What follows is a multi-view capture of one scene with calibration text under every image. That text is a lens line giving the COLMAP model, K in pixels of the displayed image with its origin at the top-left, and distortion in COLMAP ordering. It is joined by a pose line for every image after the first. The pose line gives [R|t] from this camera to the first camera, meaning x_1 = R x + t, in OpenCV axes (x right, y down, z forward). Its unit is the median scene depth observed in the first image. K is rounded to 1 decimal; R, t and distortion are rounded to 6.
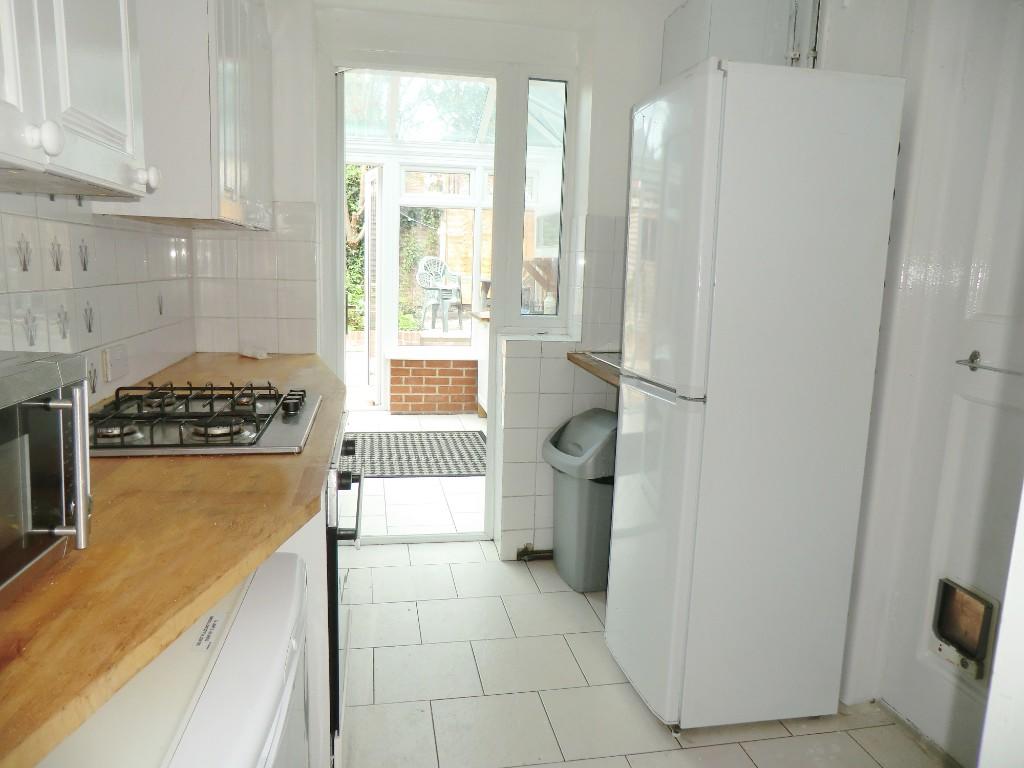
lens RADIAL K [[727.8, 0, 512.0], [0, 727.8, 384.0], [0, 0, 1]] dist [-0.039657, -0.000909]
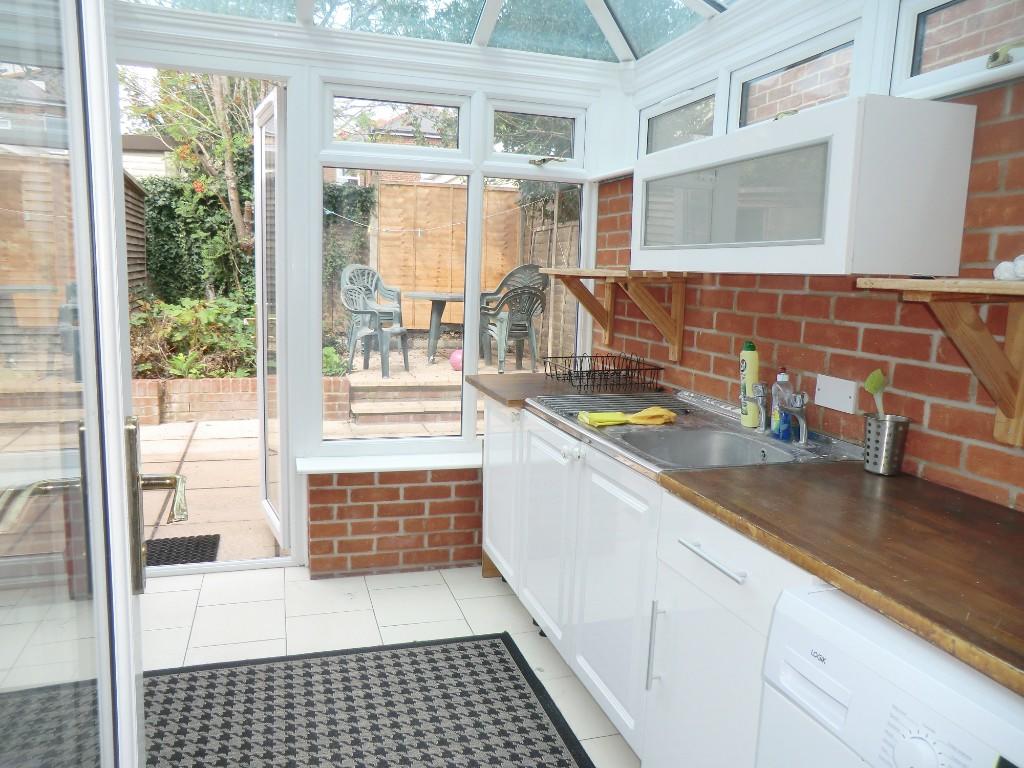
lens RADIAL K [[727.8, 0, 512.0], [0, 727.8, 384.0], [0, 0, 1]] dist [-0.039657, -0.000909]
pose [[0.992867, -0.016179, 0.118128, -0.083781], [0.017183, 0.999824, -0.007489, -0.087194], [-0.117986, 0.009465, 0.992970, 0.475778]]
